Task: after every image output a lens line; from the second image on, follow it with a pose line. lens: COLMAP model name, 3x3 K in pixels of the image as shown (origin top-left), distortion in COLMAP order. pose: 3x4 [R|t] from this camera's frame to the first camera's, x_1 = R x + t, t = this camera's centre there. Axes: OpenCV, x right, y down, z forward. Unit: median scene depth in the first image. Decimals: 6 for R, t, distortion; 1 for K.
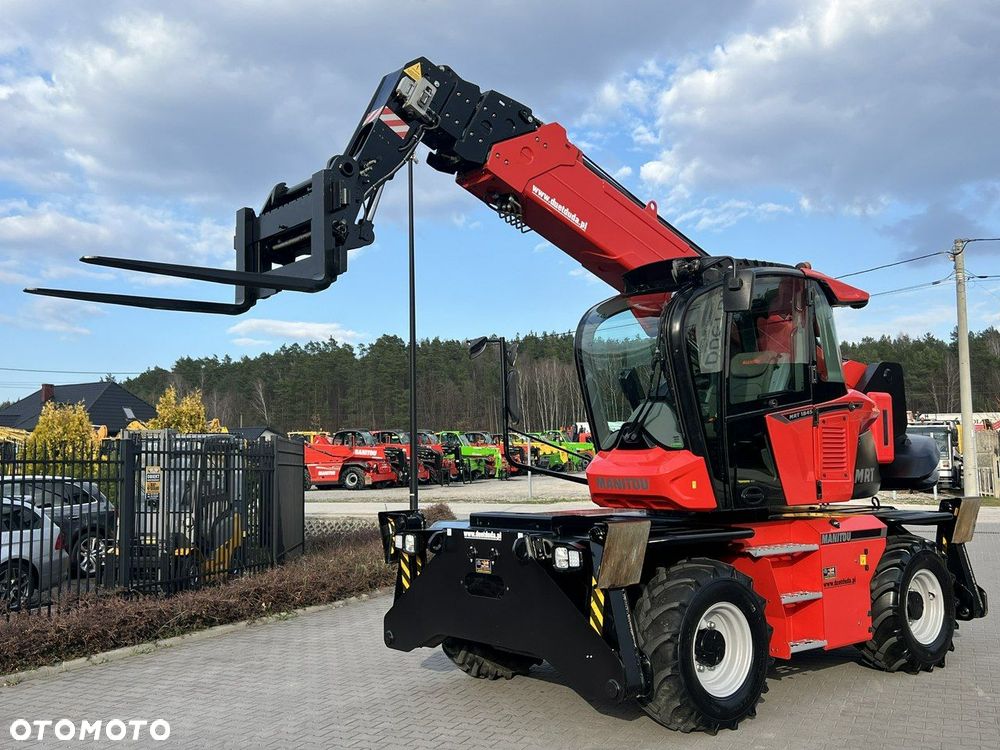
lens RADIAL K [[987.0, 0, 498.5], [0, 987.0, 377.6], [0, 0, 1]] dist [0.145802, -0.330298]
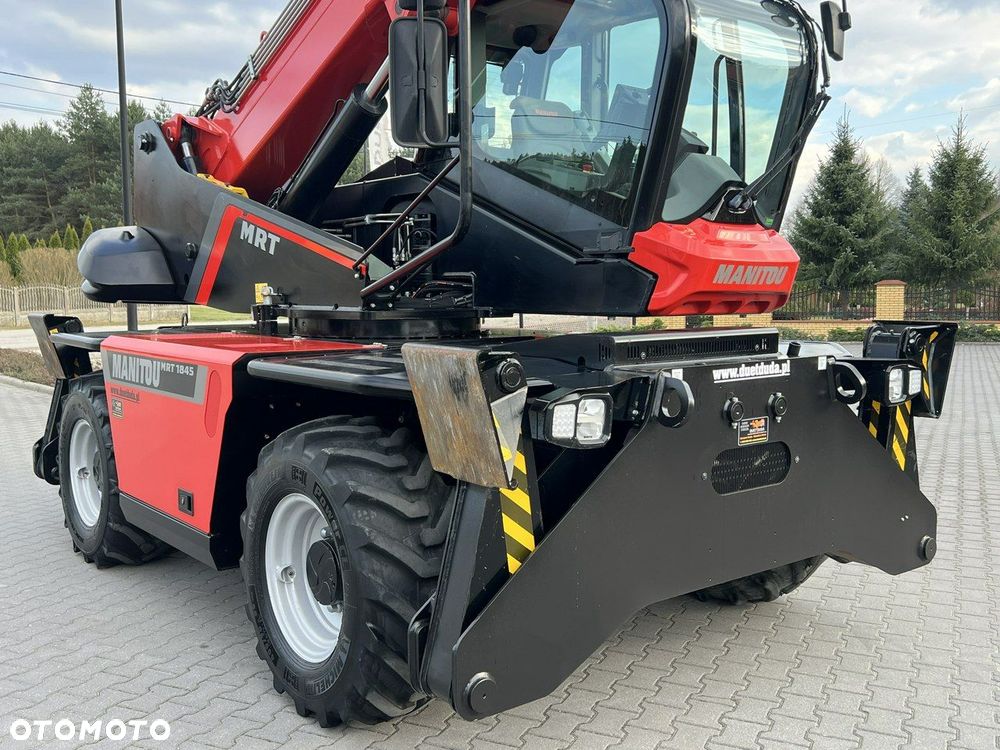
lens RADIAL K [[987.0, 0, 498.5], [0, 987.0, 377.6], [0, 0, 1]] dist [0.145802, -0.330298]
pose [[0.006463, -0.073039, 0.997308, -0.495262], [-0.078376, 0.994224, 0.073321, 0.128936], [-0.996903, -0.078639, 0.000701, 1.074157]]
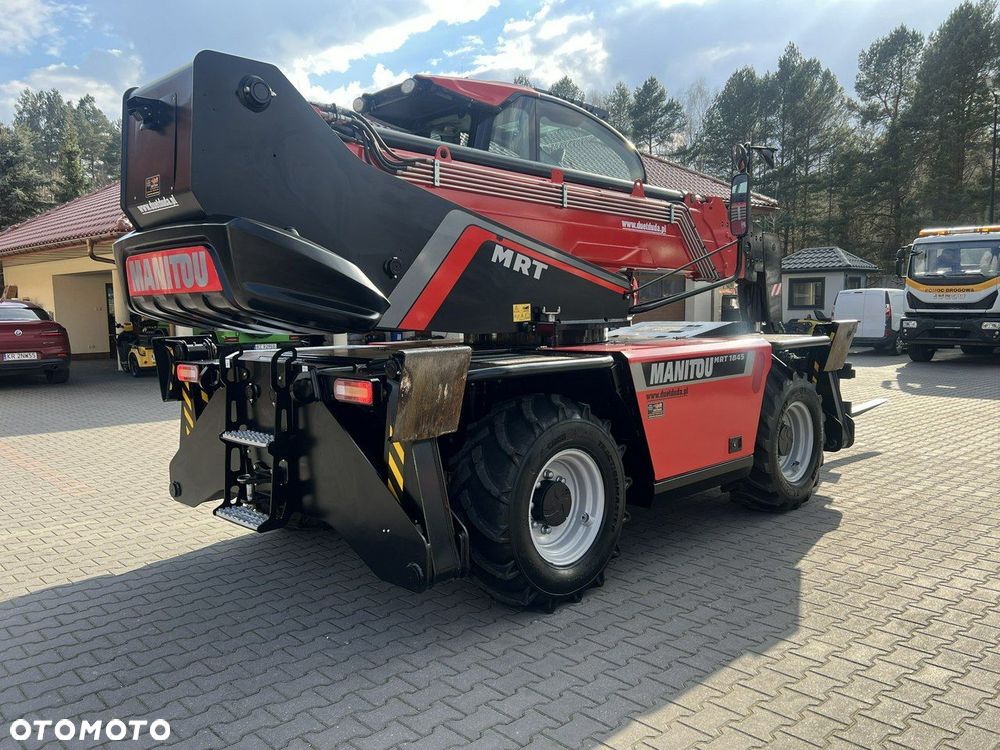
lens RADIAL K [[799.4, 0, 500.0], [0, 799.4, 375.0], [0, 0, 1]] dist [0.119175, -0.188293]
pose [[-0.993604, 0.042738, -0.104517, 0.364330], [0.041916, 0.999071, 0.010051, 0.180715], [0.104849, 0.005606, -0.994472, 1.944372]]
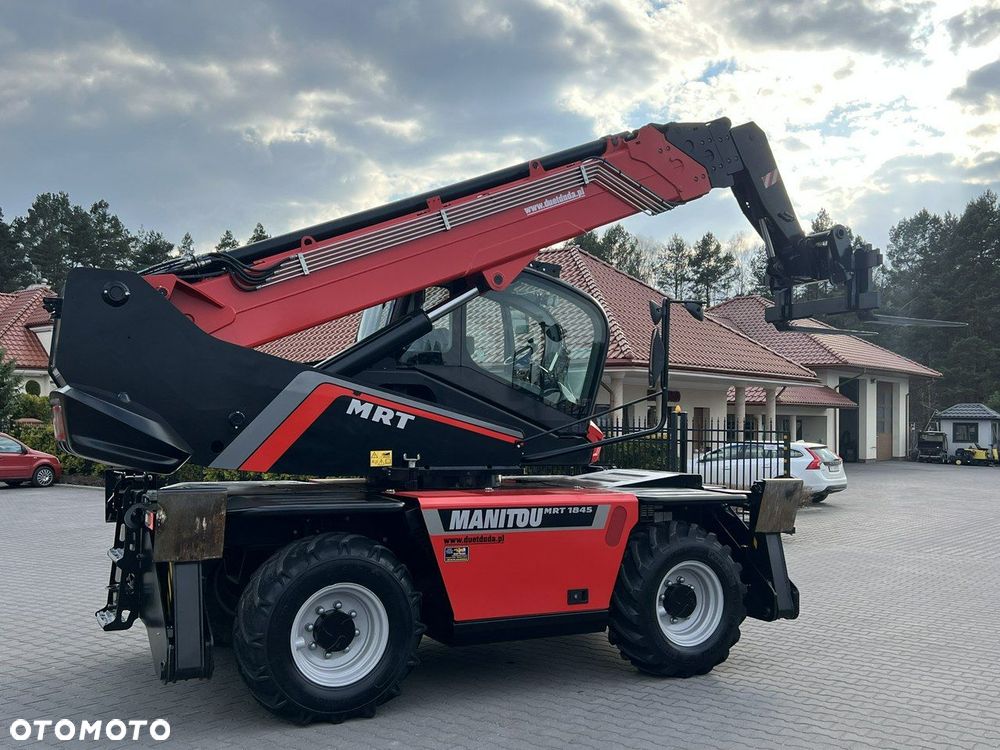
lens RADIAL K [[987.0, 0, 498.5], [0, 987.0, 377.6], [0, 0, 1]] dist [0.145802, -0.330298]
pose [[-0.980129, 0.014294, 0.197847, -0.027423], [-0.012007, 0.991296, -0.131100, 0.180856], [-0.197999, -0.130870, -0.971427, 2.170269]]
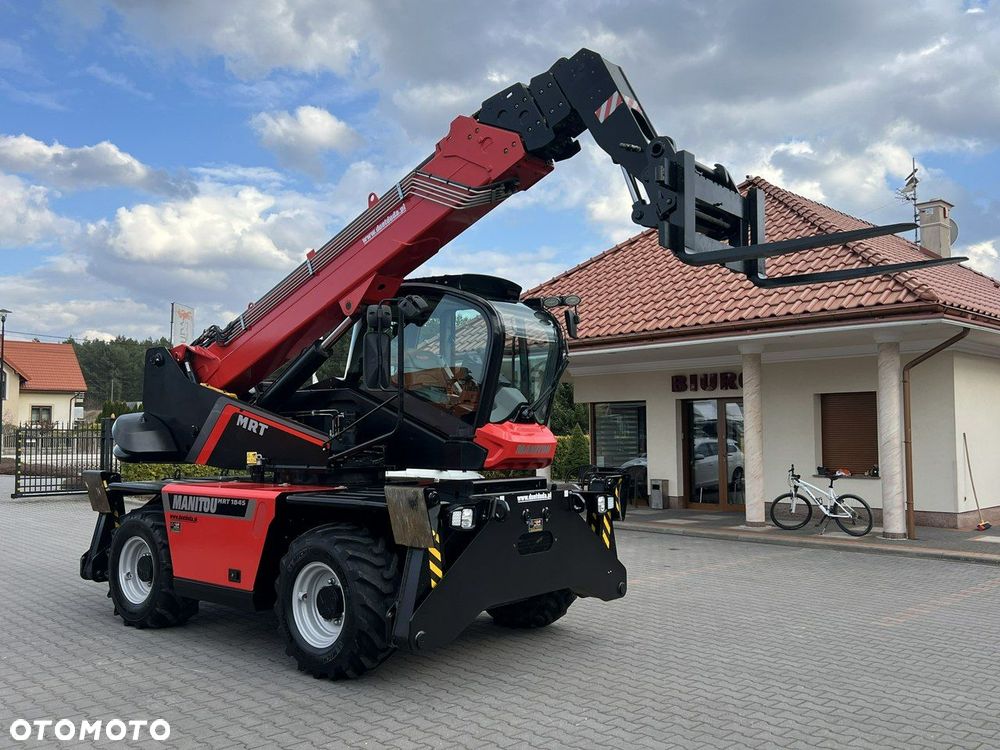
lens RADIAL K [[868.4, 0, 497.3], [0, 868.4, 386.5], [0, 0, 1]] dist [0.156180, -0.334538]
pose [[-0.194237, 0.074578, 0.978116, -0.907879], [-0.076079, 0.992957, -0.090818, 0.122209], [-0.978000, -0.092054, -0.187195, 1.172048]]
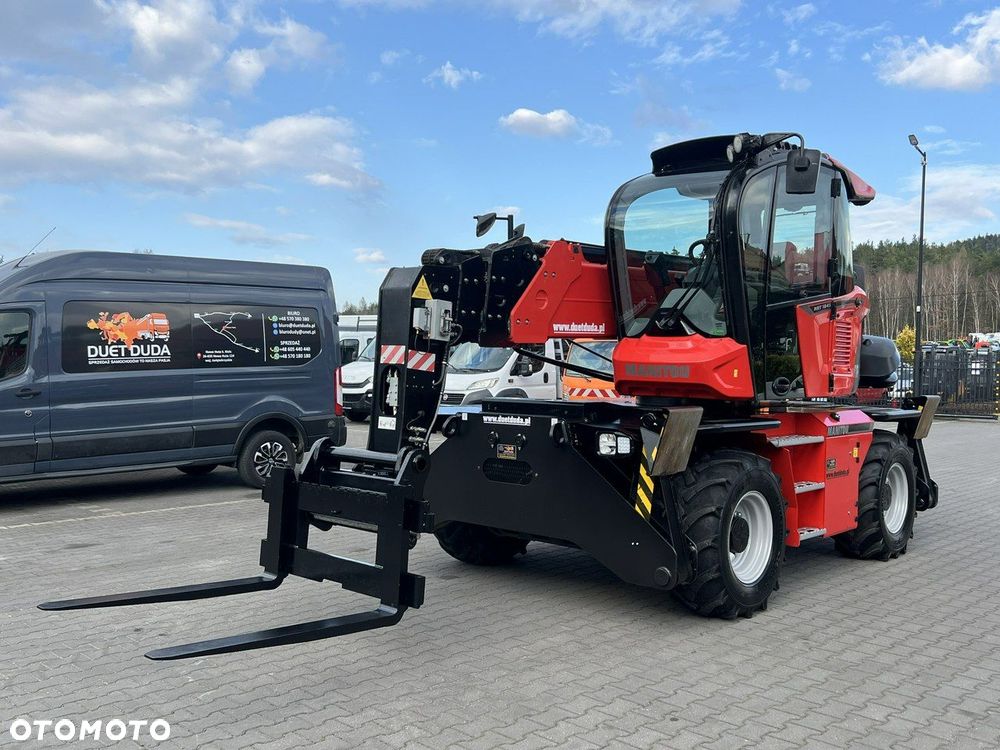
lens RADIAL K [[944.4, 0, 498.0], [0, 944.4, 386.9], [0, 0, 1]] dist [0.126150, -0.275561]
pose [[0.988130, 0.029605, 0.150740, -0.154898], [-0.046092, 0.993181, 0.107080, 0.028605], [-0.146542, -0.112757, 0.982757, 0.103696]]
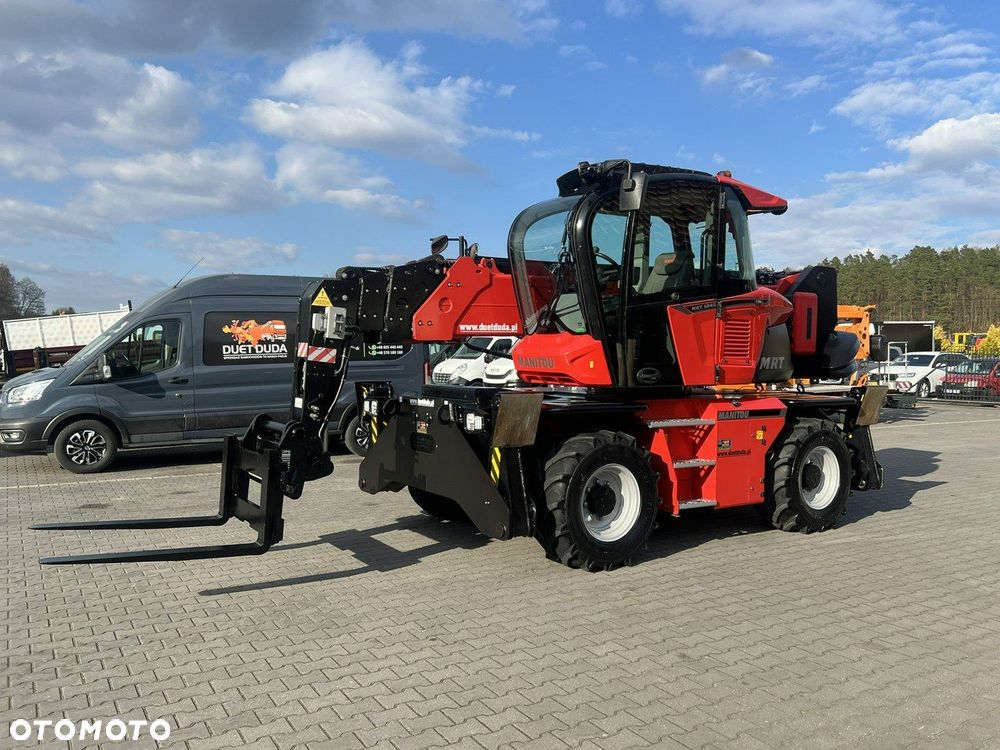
lens RADIAL K [[803.0, 0, 497.4], [0, 803.0, 382.0], [0, 0, 1]] dist [0.090888, -0.108805]
pose [[0.994187, 0.033383, -0.102363, 0.164430], [-0.021076, 0.992666, 0.119035, 0.017143], [0.105586, -0.116185, 0.987599, 0.054131]]
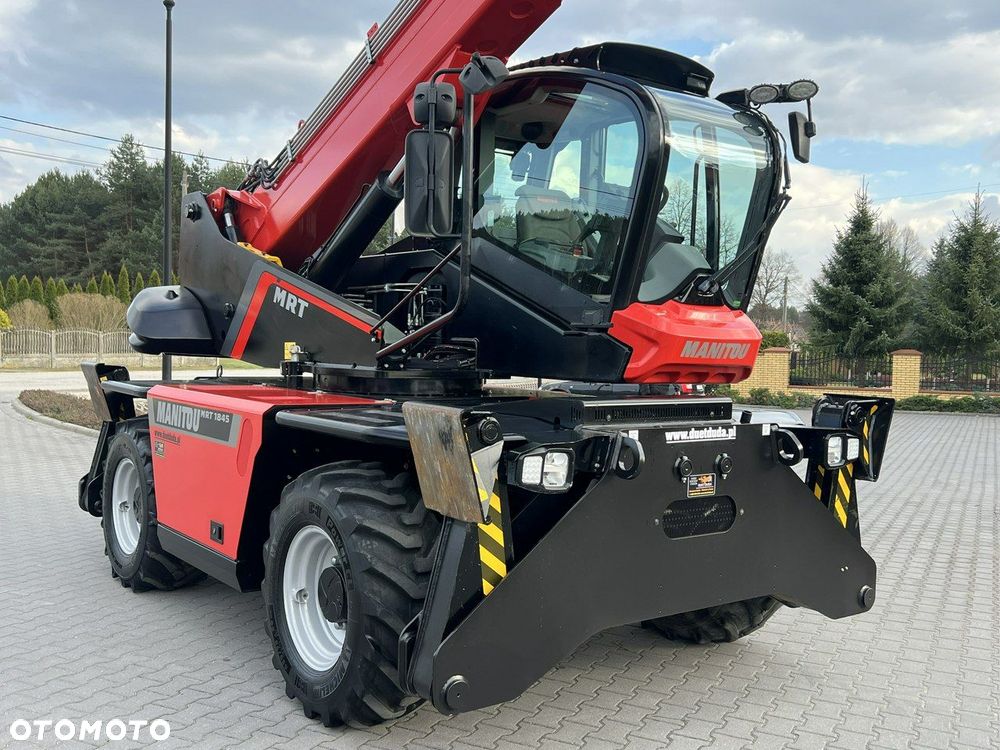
lens RADIAL K [[987.0, 0, 498.5], [0, 987.0, 377.6], [0, 0, 1]] dist [0.145802, -0.330298]
pose [[0.031048, -0.017447, 0.999366, -0.583195], [-0.108866, 0.993840, 0.020733, 0.120279], [-0.993571, -0.109440, 0.028957, 1.054533]]
